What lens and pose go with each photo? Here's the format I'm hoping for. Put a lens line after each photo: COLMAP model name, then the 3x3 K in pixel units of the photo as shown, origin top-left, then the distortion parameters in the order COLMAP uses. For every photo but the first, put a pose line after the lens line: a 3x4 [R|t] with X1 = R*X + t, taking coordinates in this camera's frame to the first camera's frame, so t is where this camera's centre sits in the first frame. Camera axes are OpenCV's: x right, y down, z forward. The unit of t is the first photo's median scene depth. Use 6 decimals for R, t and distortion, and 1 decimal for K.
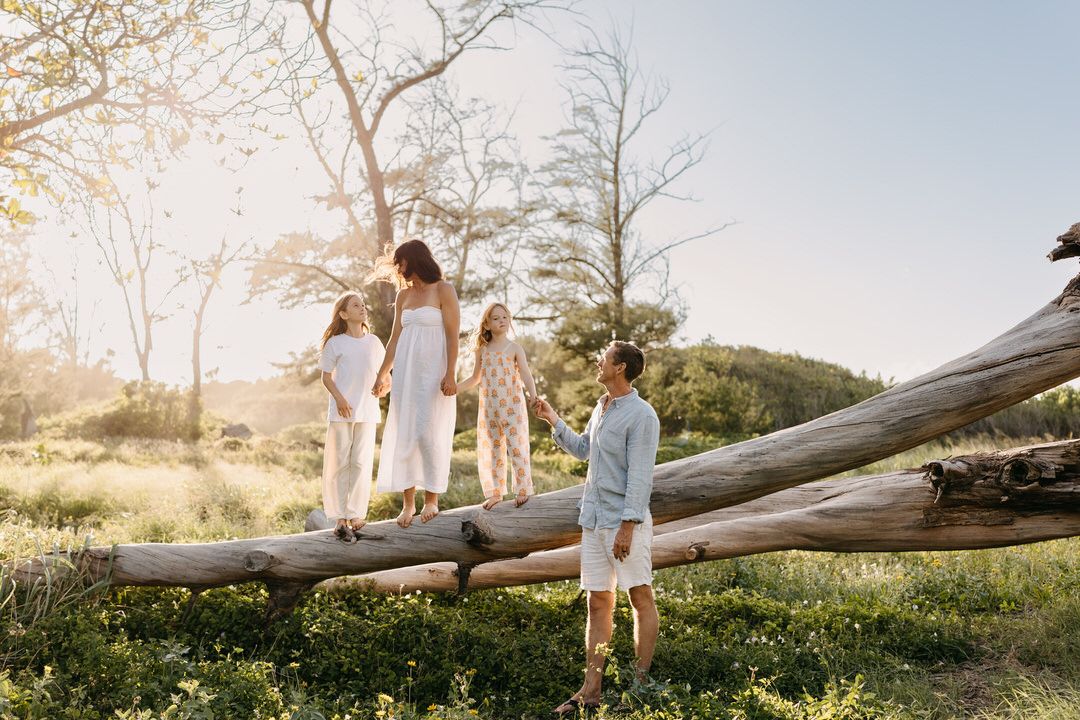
lens RADIAL K [[1025.8, 0, 540.0], [0, 1025.8, 360.0], [0, 0, 1]] dist [0.011713, -0.009731]
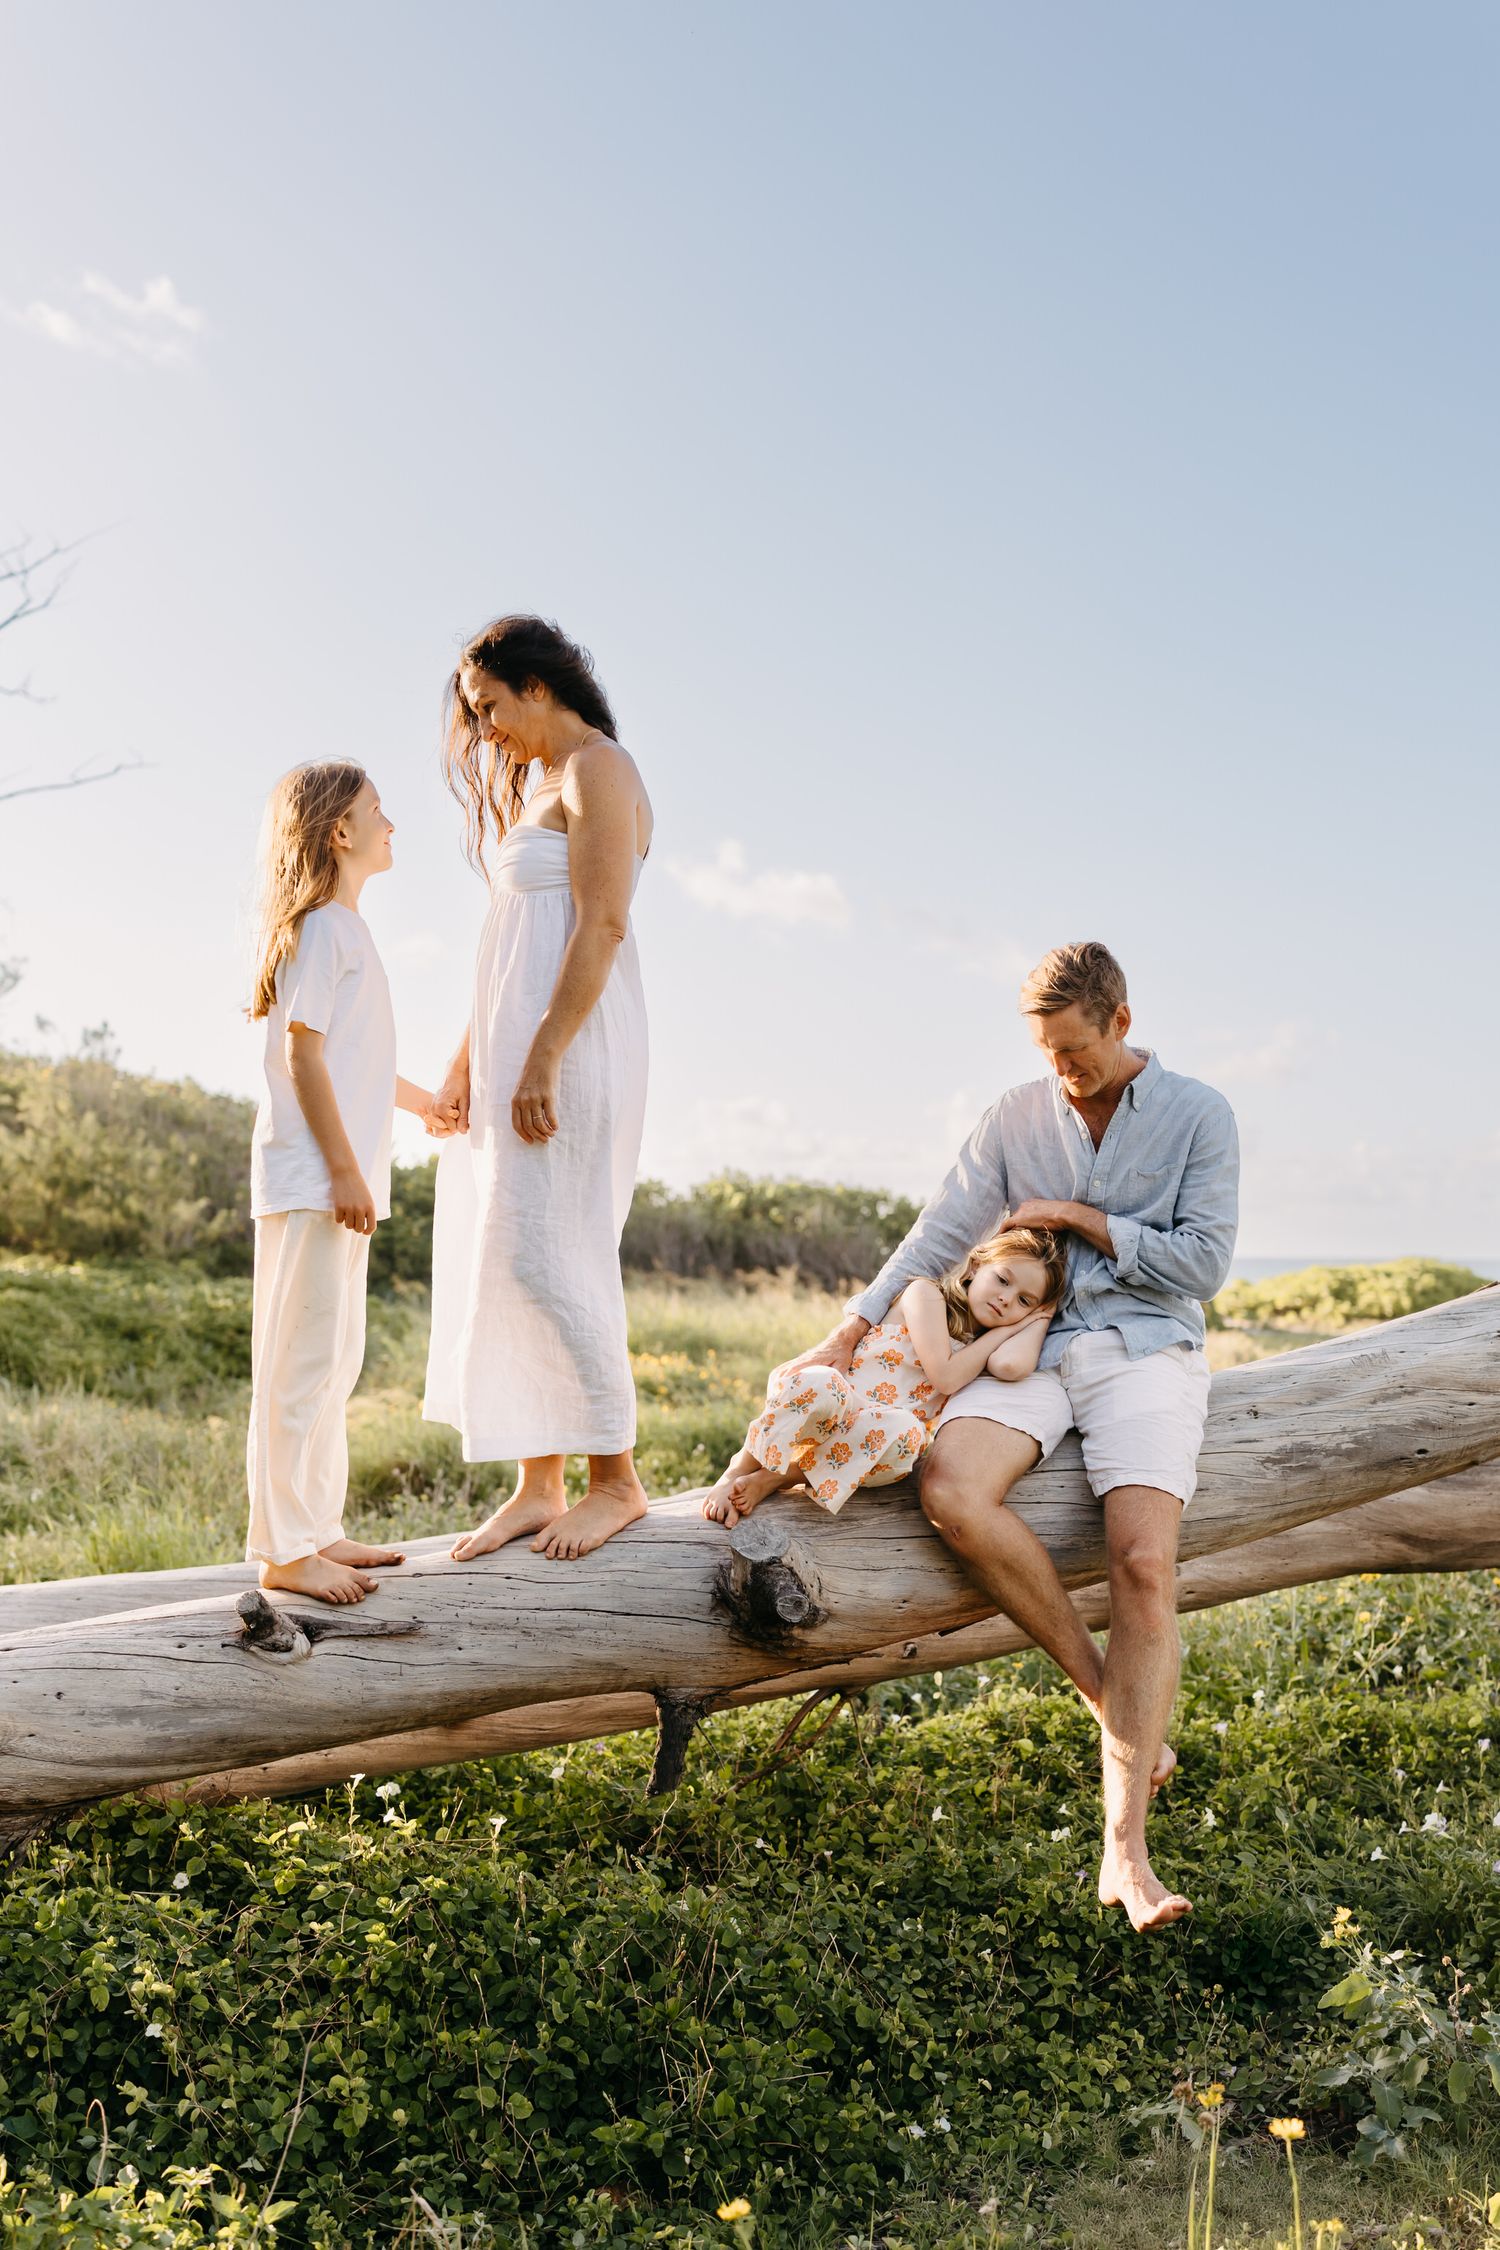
lens RADIAL K [[2235.8, 0, 785.2], [0, 2235.8, 1136.2], [0, 0, 1]] dist [-0.003239, -0.005160]
pose [[0.848083, 0.039983, 0.528353, -0.099570], [-0.048445, 0.998823, 0.002175, 0.007441], [-0.527644, -0.027441, 0.849022, 0.105005]]
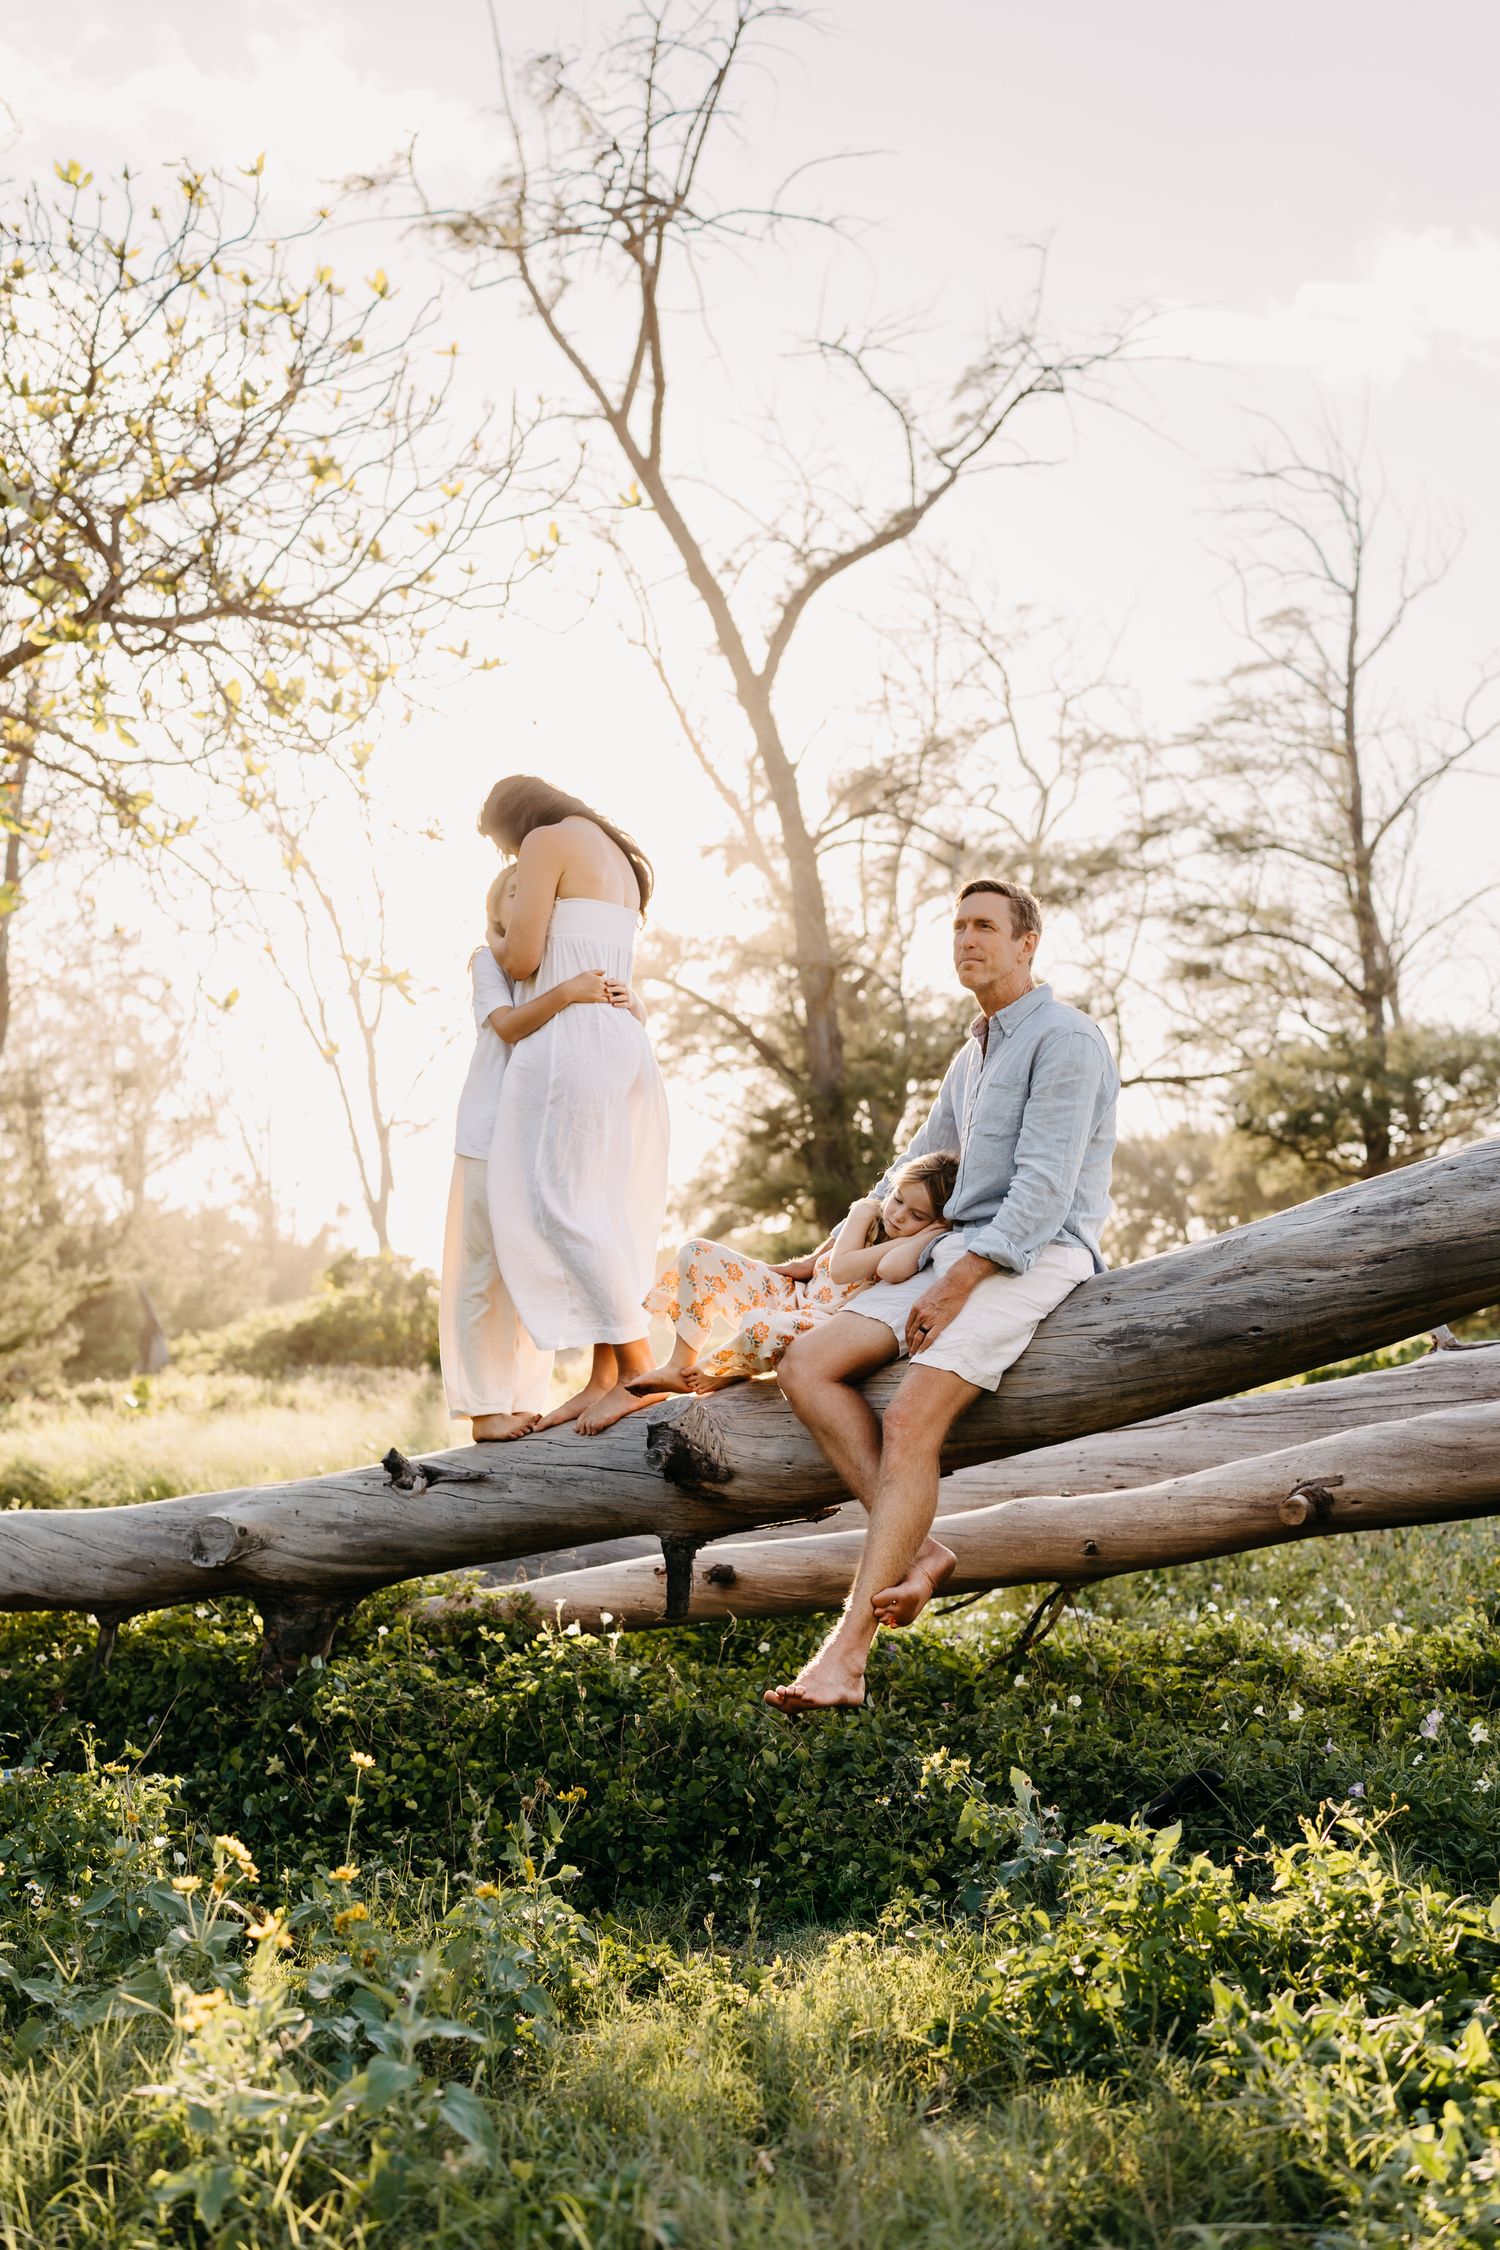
lens RADIAL K [[2194.6, 0, 750.0], [0, 2194.6, 1125.0], [0, 0, 1]] dist [0.008939, -0.005954]
pose [[0.973304, -0.055844, -0.222622, 0.036510], [0.047646, 0.997980, -0.042033, 0.019192], [0.224519, 0.030304, 0.973998, 0.045800]]
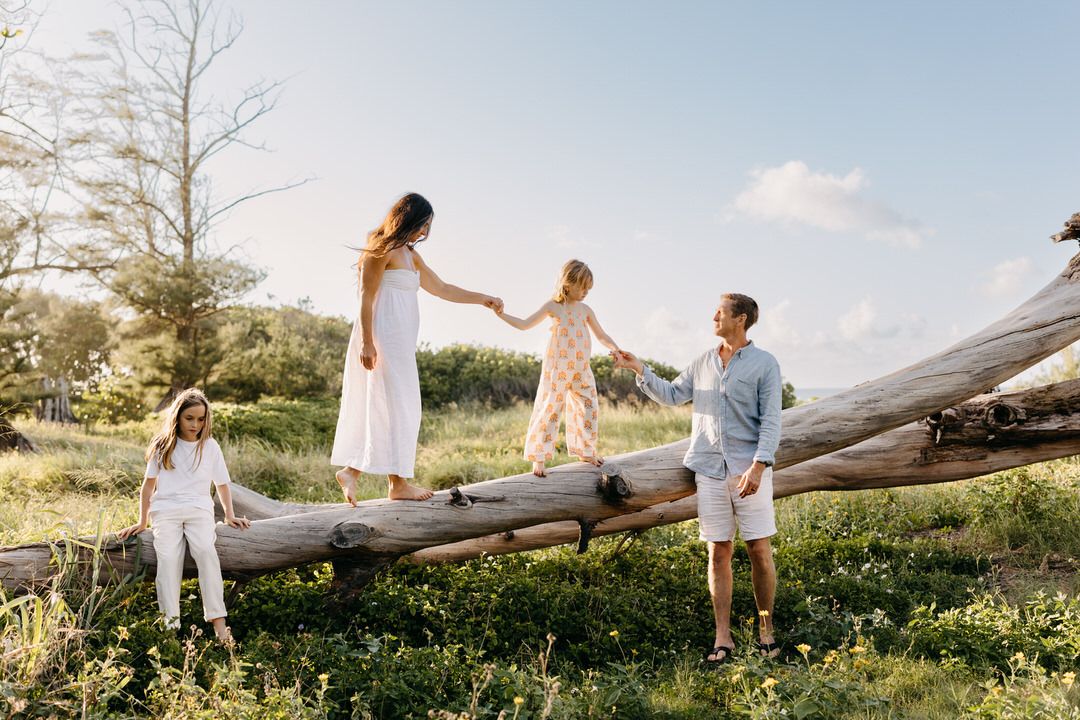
lens RADIAL K [[1053.4, 0, 554.8], [0, 1053.4, 345.0], [0, 0, 1]] dist [0.008939, -0.005954]
pose [[0.871694, 0.016815, 0.489761, -0.142849], [-0.026046, 0.999588, 0.012039, 0.006047], [-0.489357, -0.023250, 0.871773, 0.041635]]
